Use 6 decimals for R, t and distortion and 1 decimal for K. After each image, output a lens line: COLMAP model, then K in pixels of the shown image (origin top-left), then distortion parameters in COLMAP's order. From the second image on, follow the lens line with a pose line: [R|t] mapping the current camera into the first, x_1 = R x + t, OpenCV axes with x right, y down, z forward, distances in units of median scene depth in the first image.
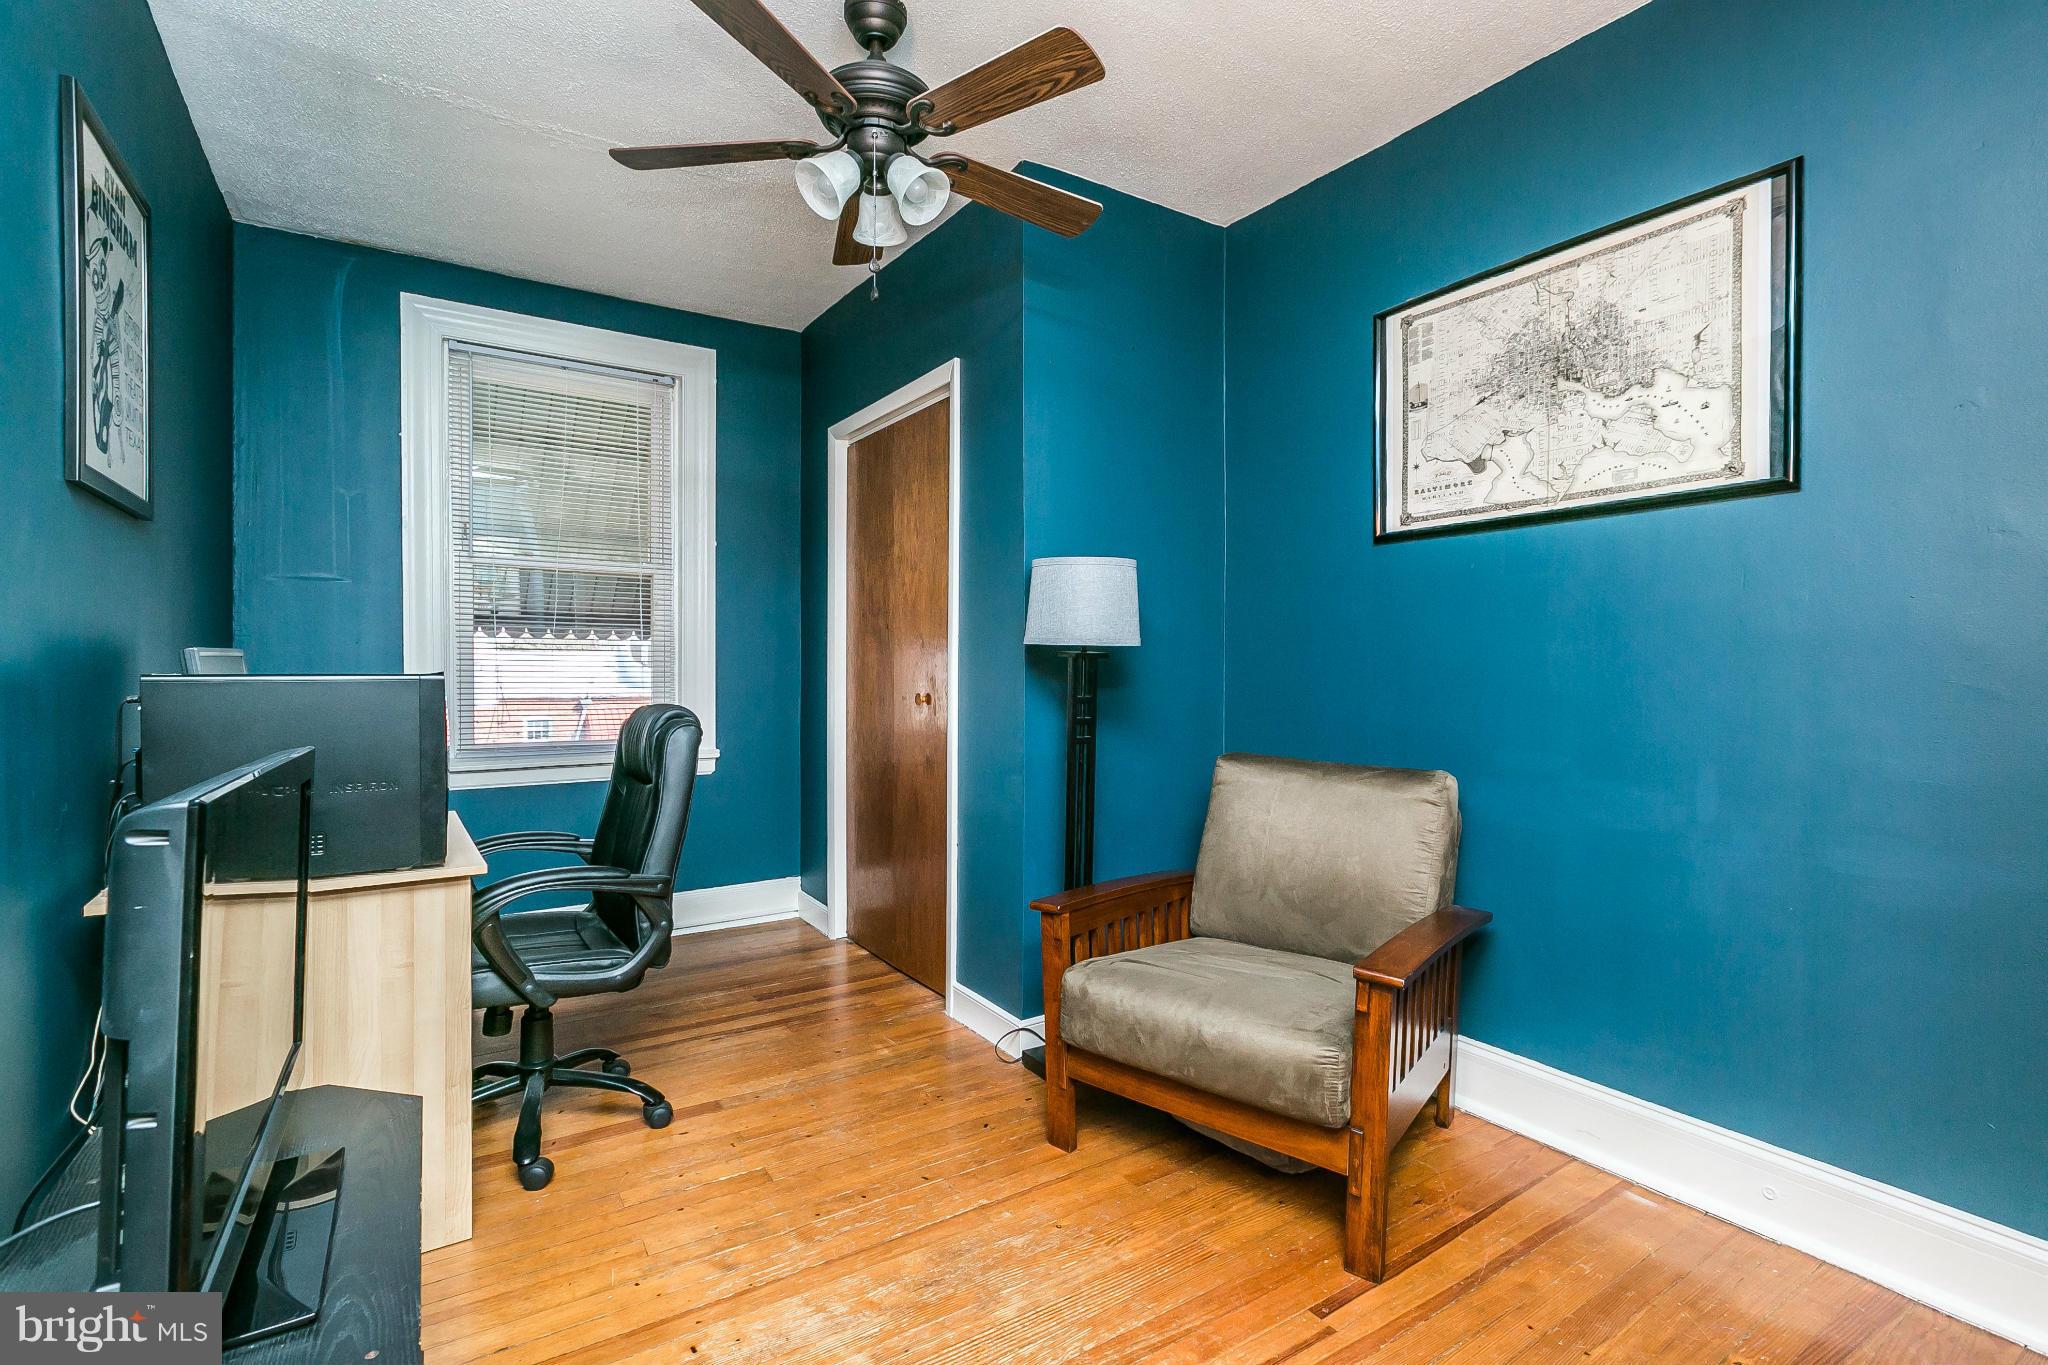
lens RADIAL K [[931.7, 0, 1030.0], [0, 931.7, 681.1], [0, 0, 1]] dist [0.003170, 0.000496]
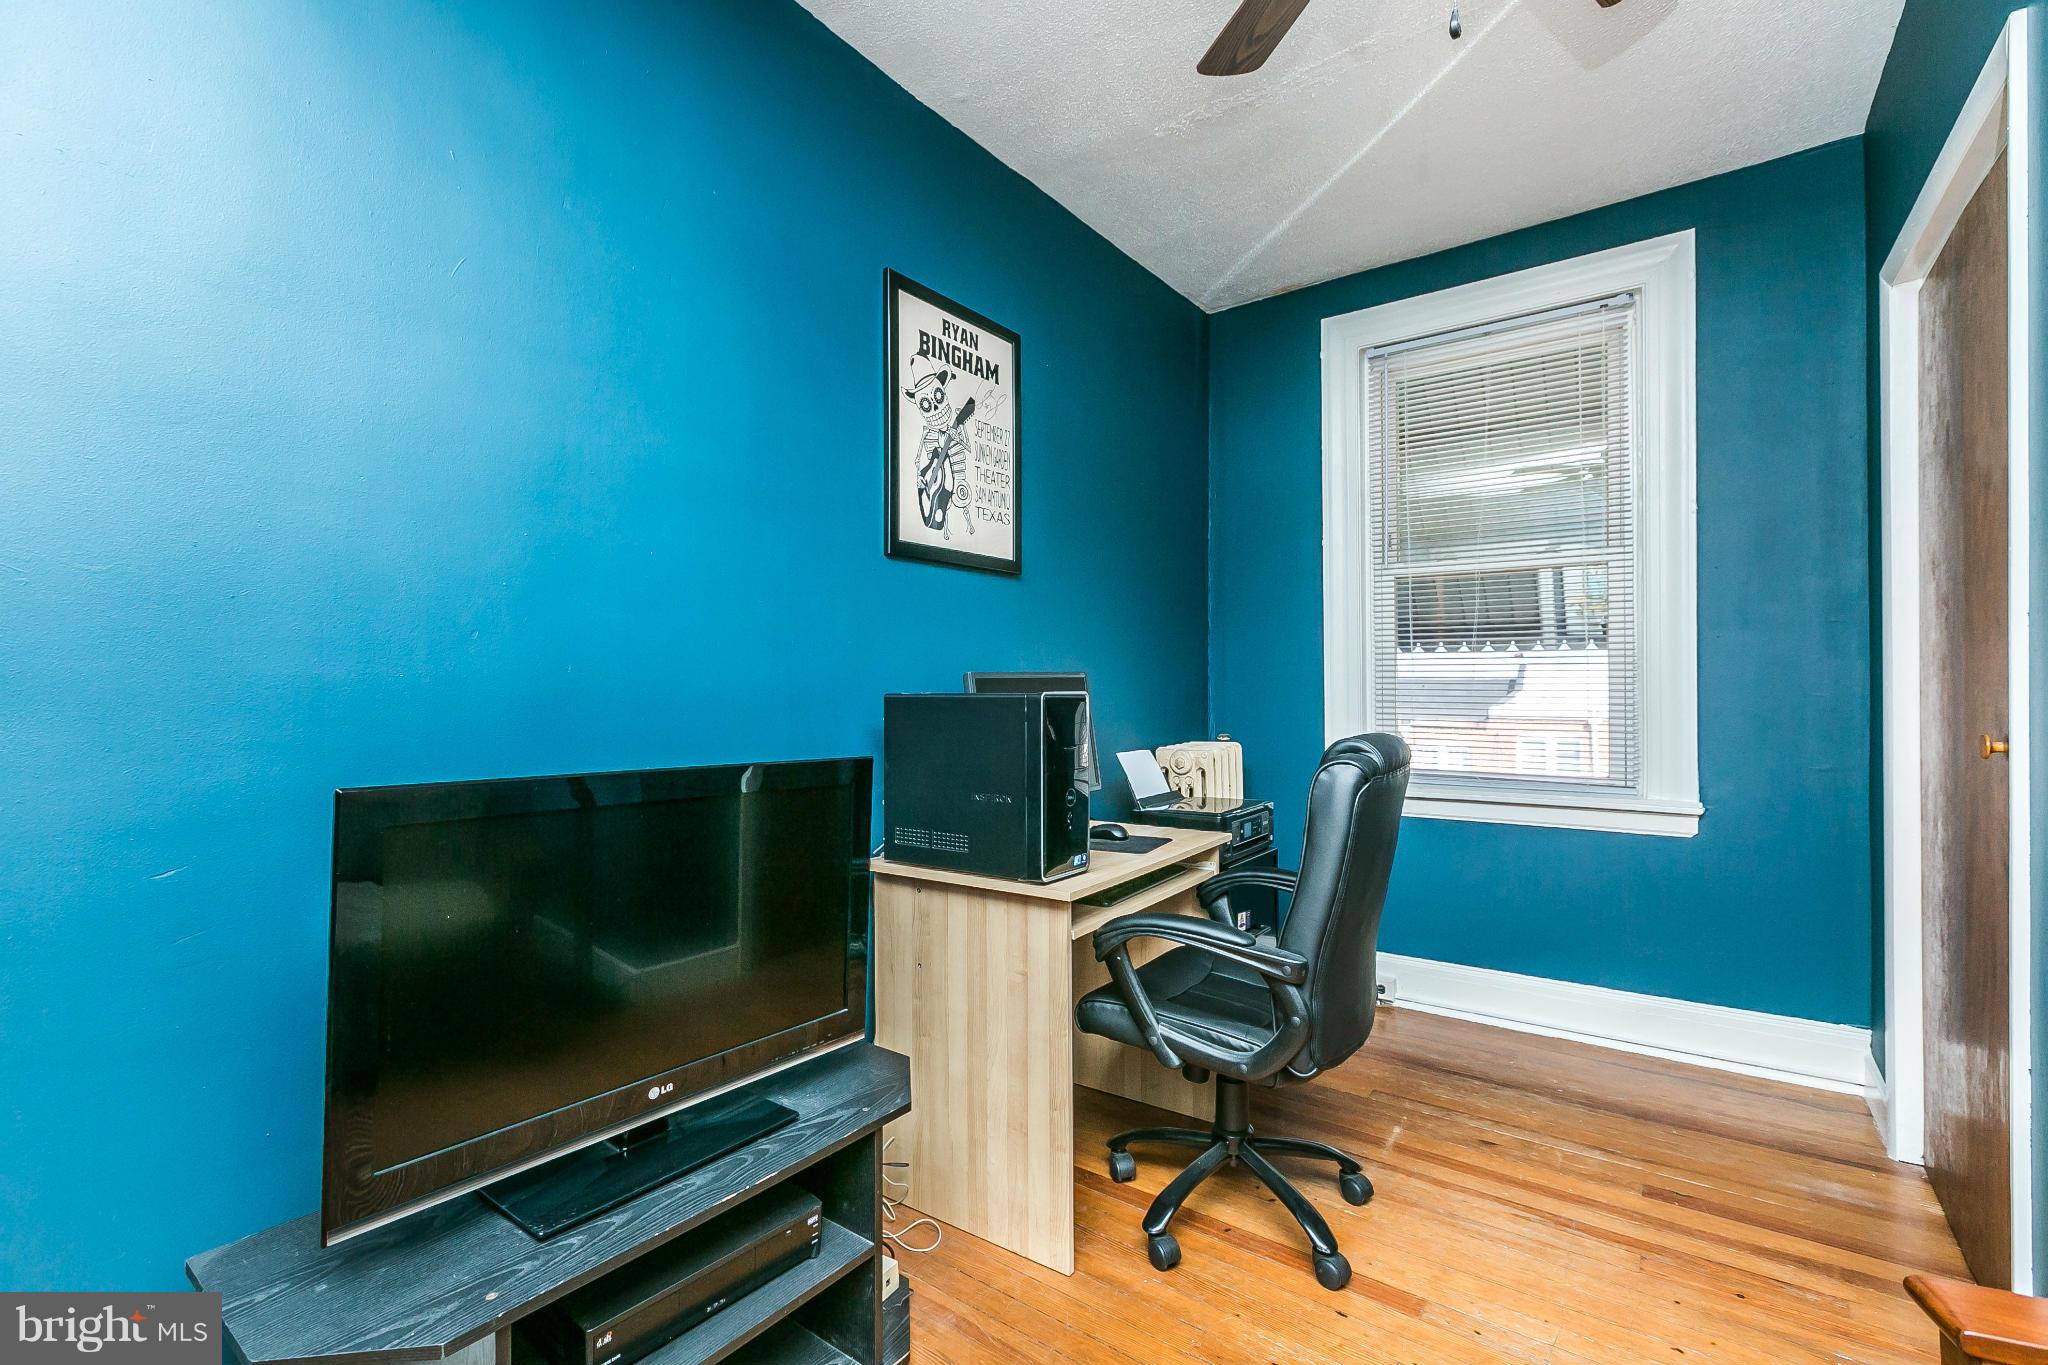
lens RADIAL K [[931.7, 0, 1030.0], [0, 931.7, 681.1], [0, 0, 1]] dist [0.003170, 0.000496]
pose [[0.341519, -0.011815, -0.939801, 0.173508], [-0.008391, 0.999843, -0.015619, -0.002244], [0.939837, 0.013220, 0.341366, 0.357103]]
